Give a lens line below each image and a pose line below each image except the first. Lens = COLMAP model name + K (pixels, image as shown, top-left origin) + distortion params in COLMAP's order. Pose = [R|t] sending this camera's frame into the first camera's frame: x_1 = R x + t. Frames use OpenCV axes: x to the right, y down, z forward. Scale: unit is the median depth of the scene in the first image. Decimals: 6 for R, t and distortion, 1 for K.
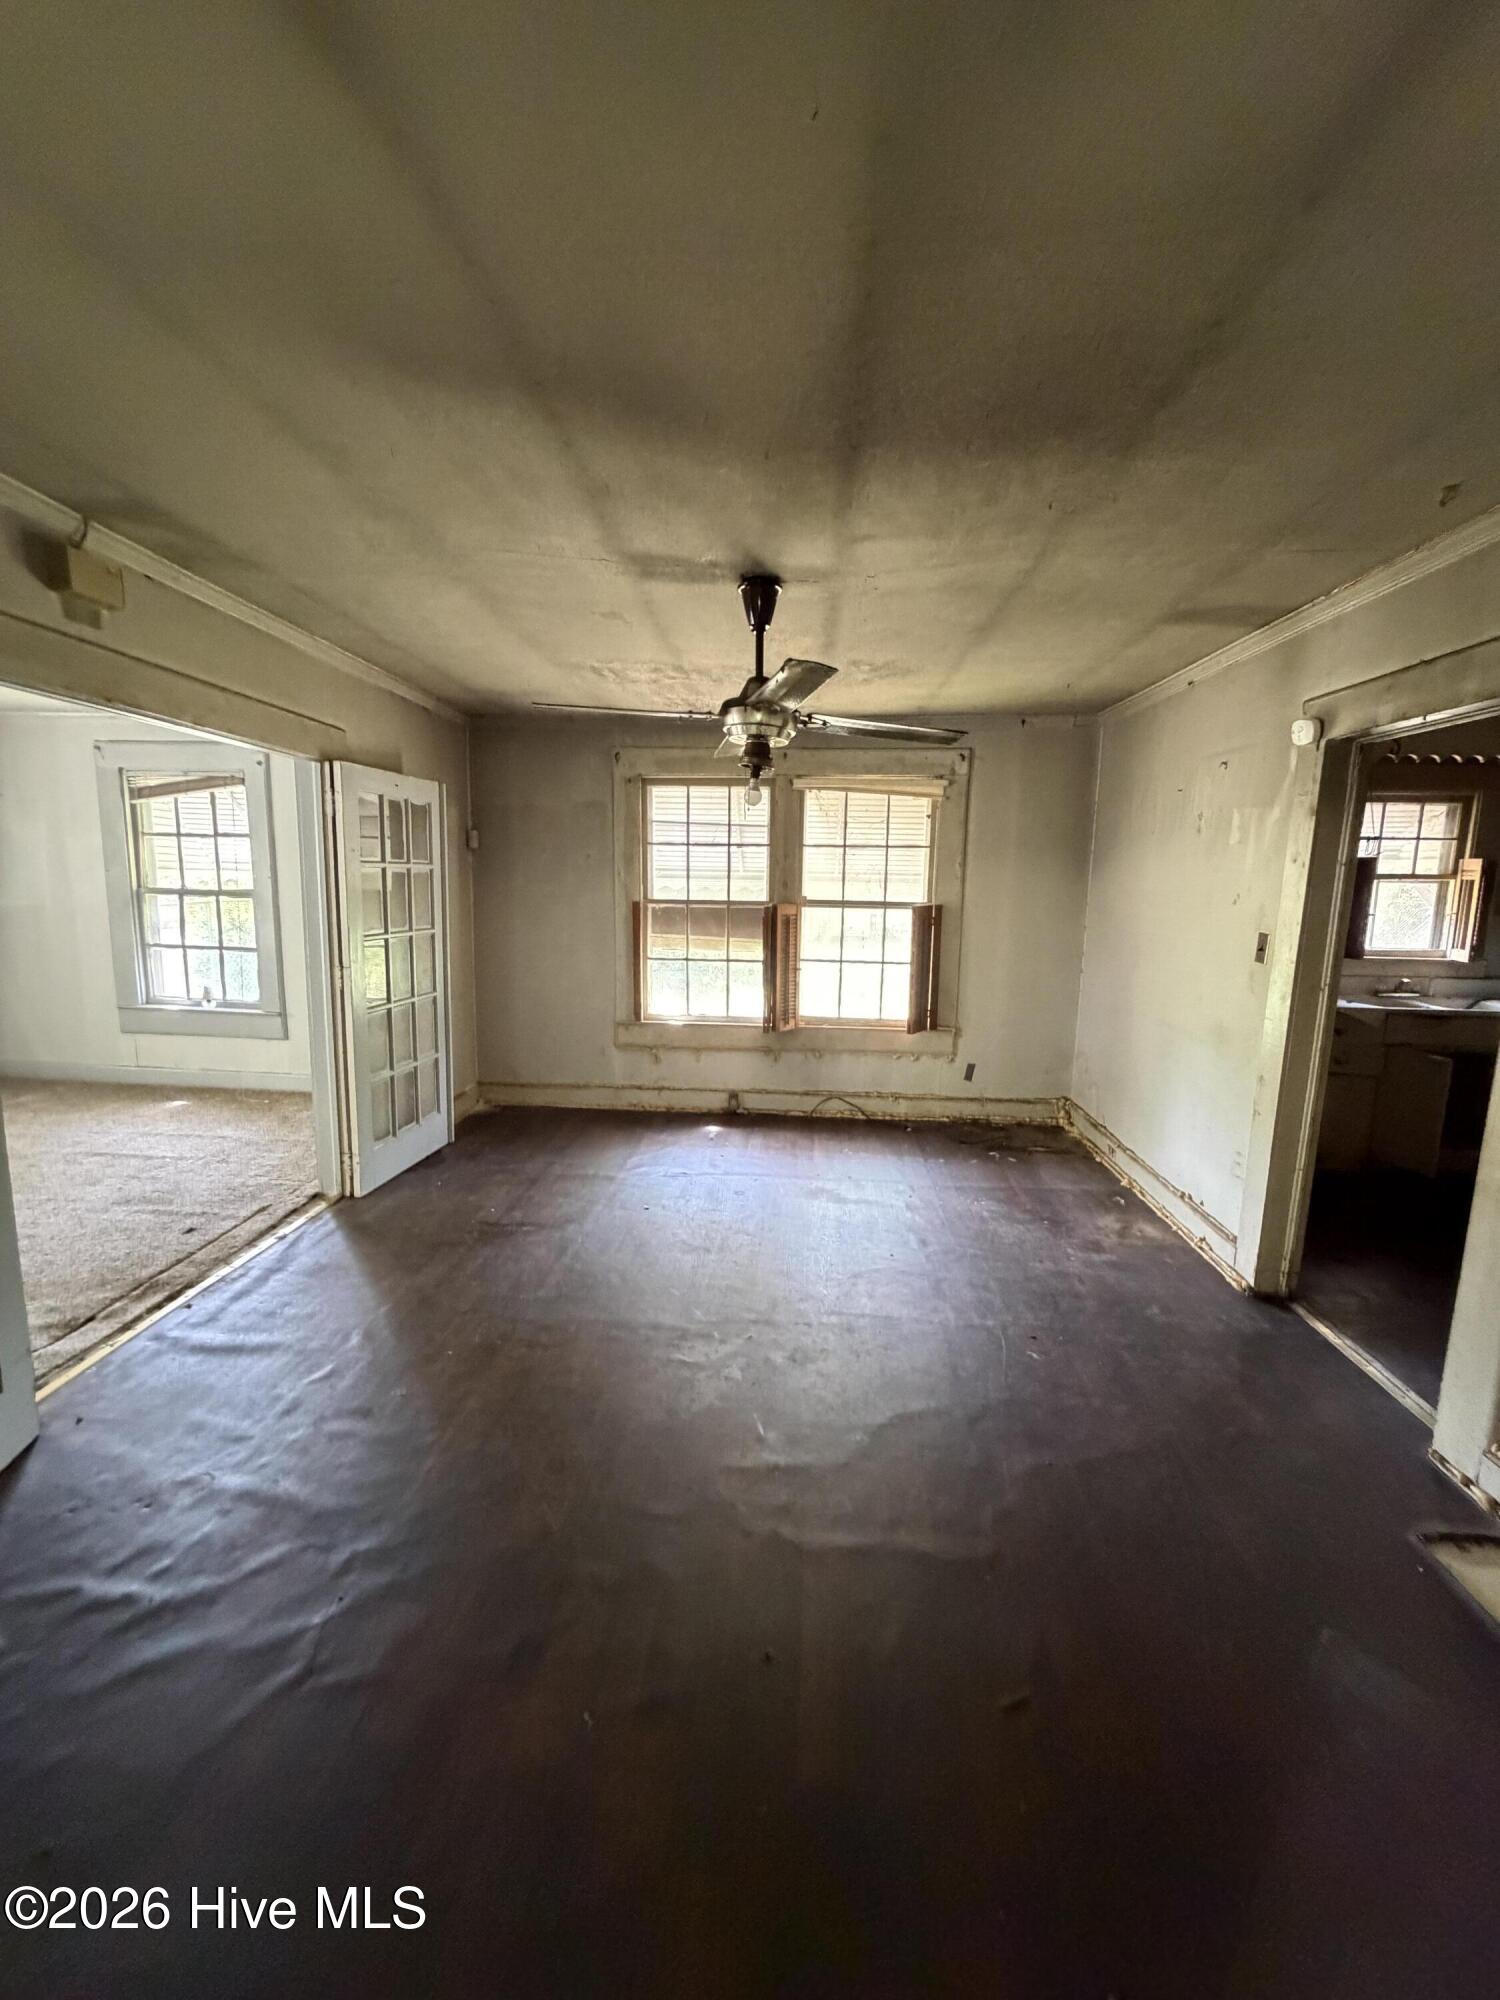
lens RADIAL K [[796.2, 0, 748.5], [0, 796.2, 996.6], [0, 0, 1]] dist [0.001663, 0.000103]
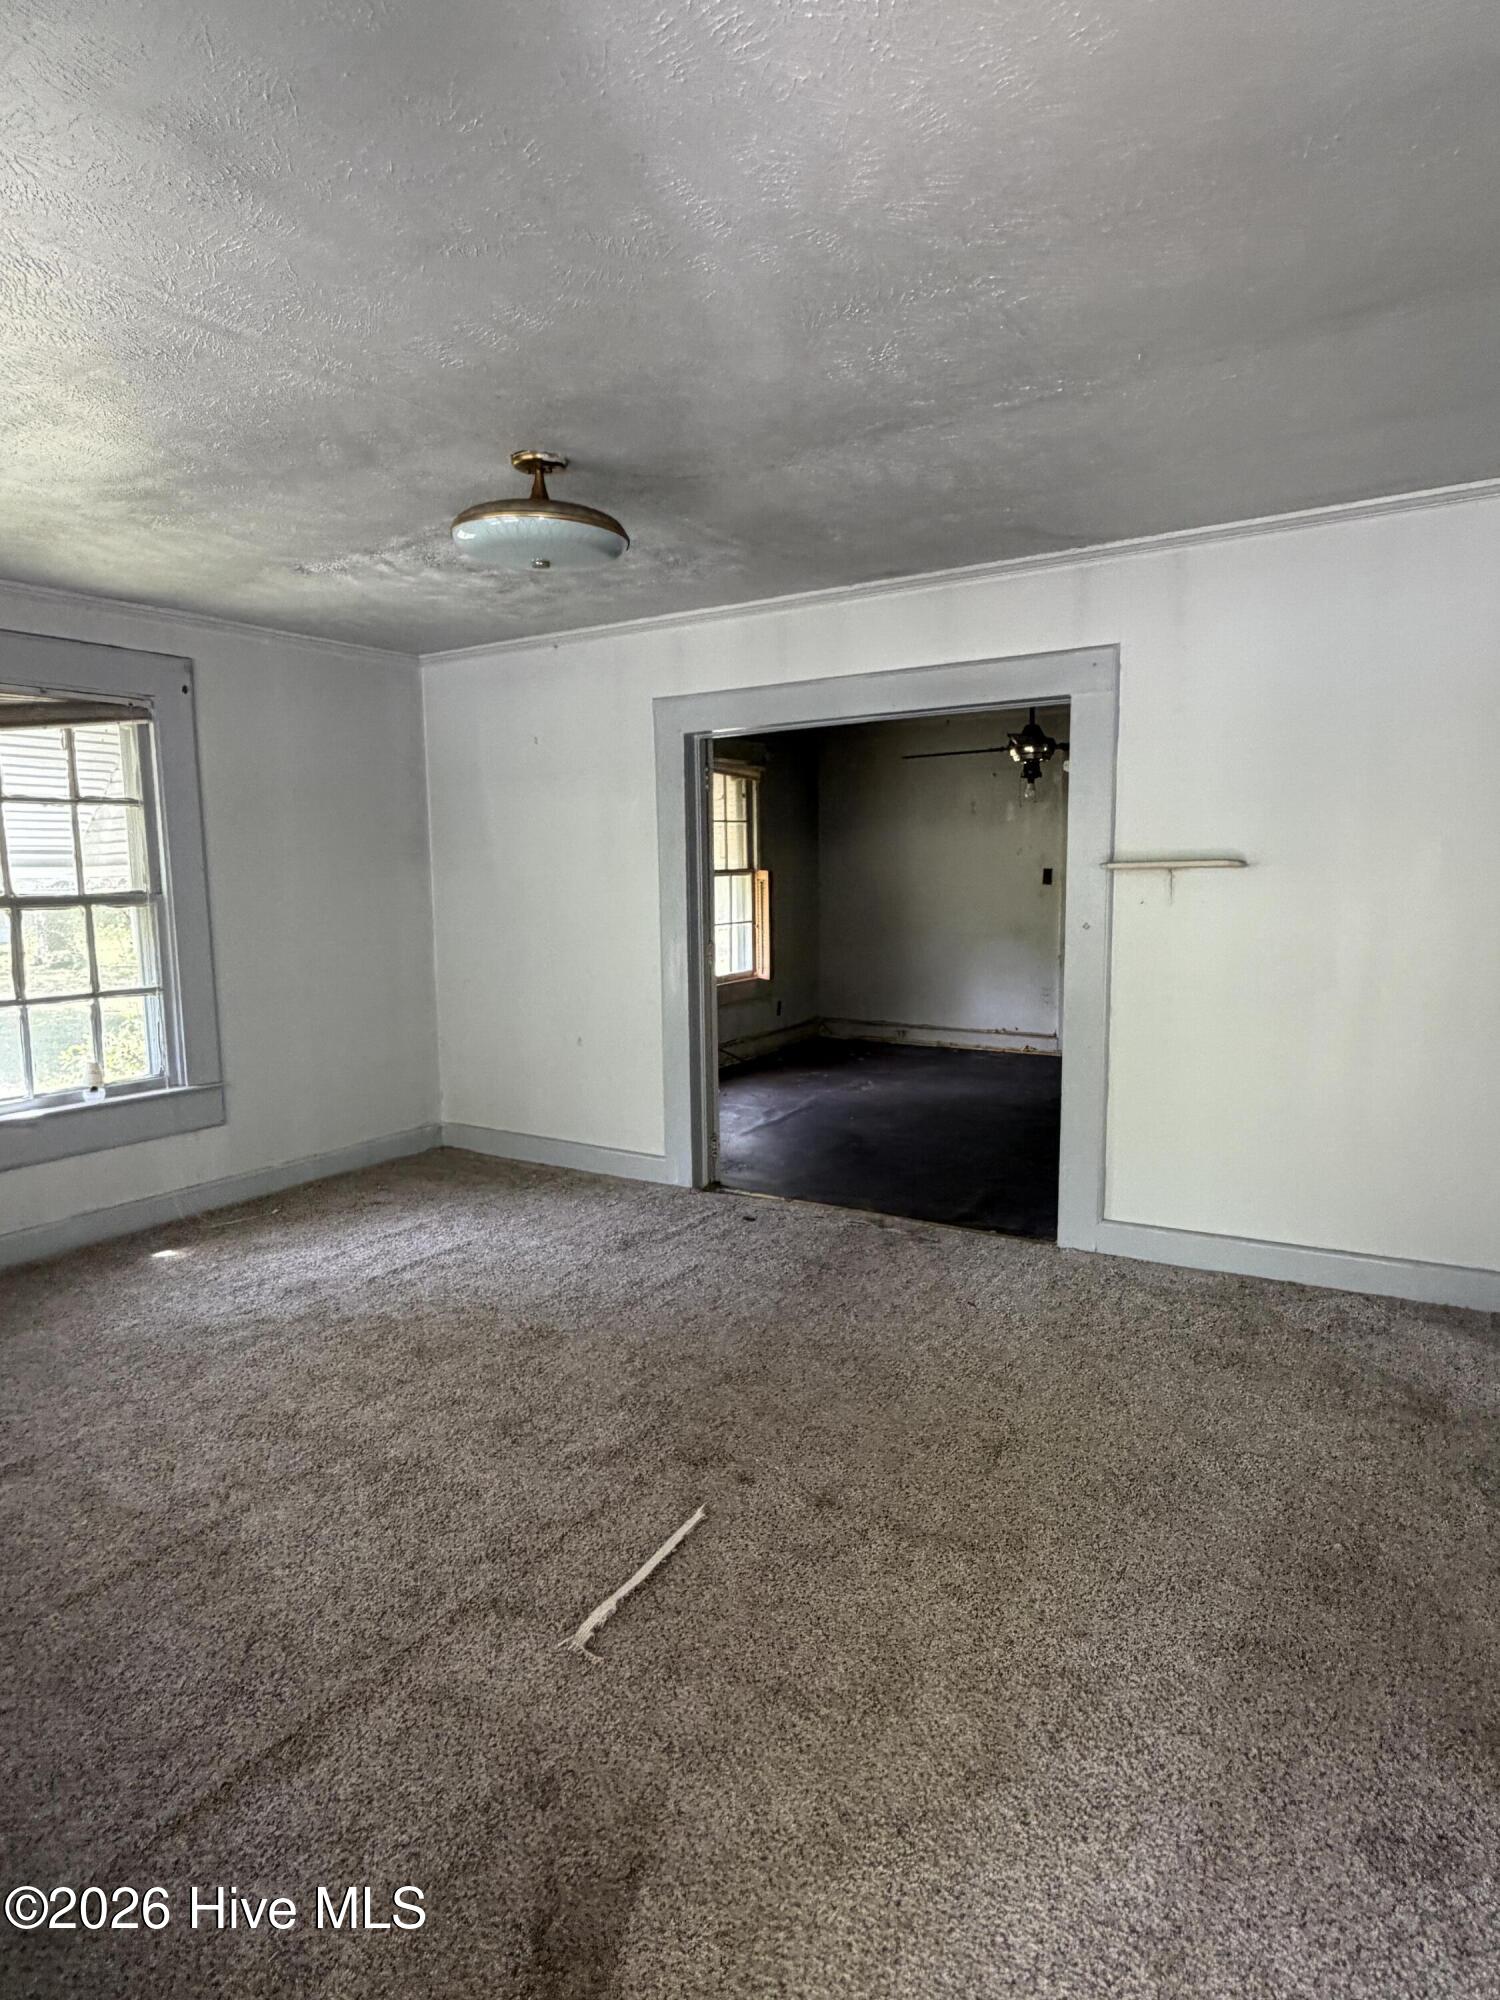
lens RADIAL K [[1107.8, 0, 749.2], [0, 1107.8, 997.2], [0, 0, 1]] dist [0.000376, 0.000052]
pose [[0.471098, -0.133712, 0.871887, -1.154645], [0.170847, 0.983558, 0.058526, -0.026709], [-0.865377, 0.121388, 0.486197, 0.207611]]
